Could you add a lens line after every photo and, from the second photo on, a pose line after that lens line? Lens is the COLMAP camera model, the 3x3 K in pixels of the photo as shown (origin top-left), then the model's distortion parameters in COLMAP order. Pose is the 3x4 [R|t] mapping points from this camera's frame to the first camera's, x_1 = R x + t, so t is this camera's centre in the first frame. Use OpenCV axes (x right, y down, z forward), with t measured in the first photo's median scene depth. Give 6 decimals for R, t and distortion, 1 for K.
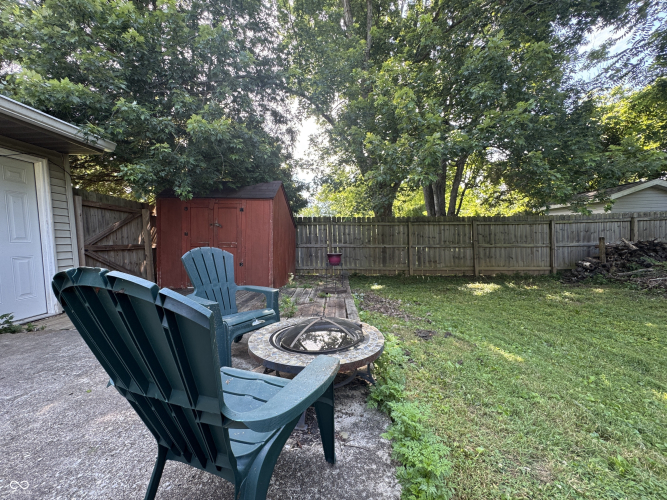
lens RADIAL K [[267.8, 0, 333.5], [0, 267.8, 250.0], [0, 0, 1]] dist [-0.003301, 0.000087]
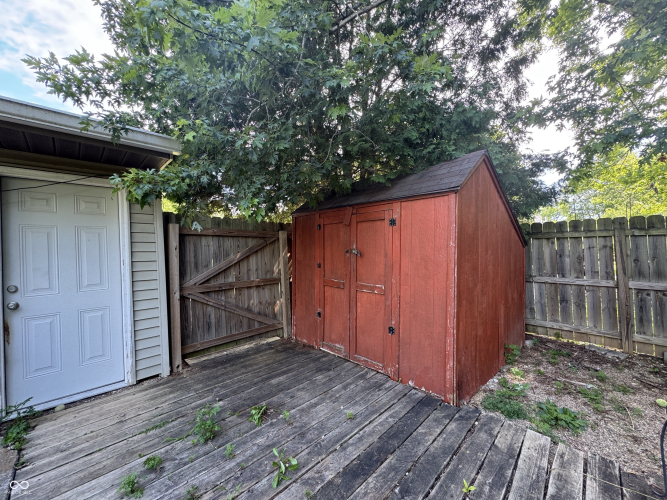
lens RADIAL K [[267.8, 0, 333.5], [0, 267.8, 250.0], [0, 0, 1]] dist [-0.003301, 0.000087]
pose [[0.714536, -0.004613, -0.699583, -0.063081], [-0.014423, 0.999669, -0.021323, -0.077515], [0.699450, 0.025326, 0.714233, 0.510639]]
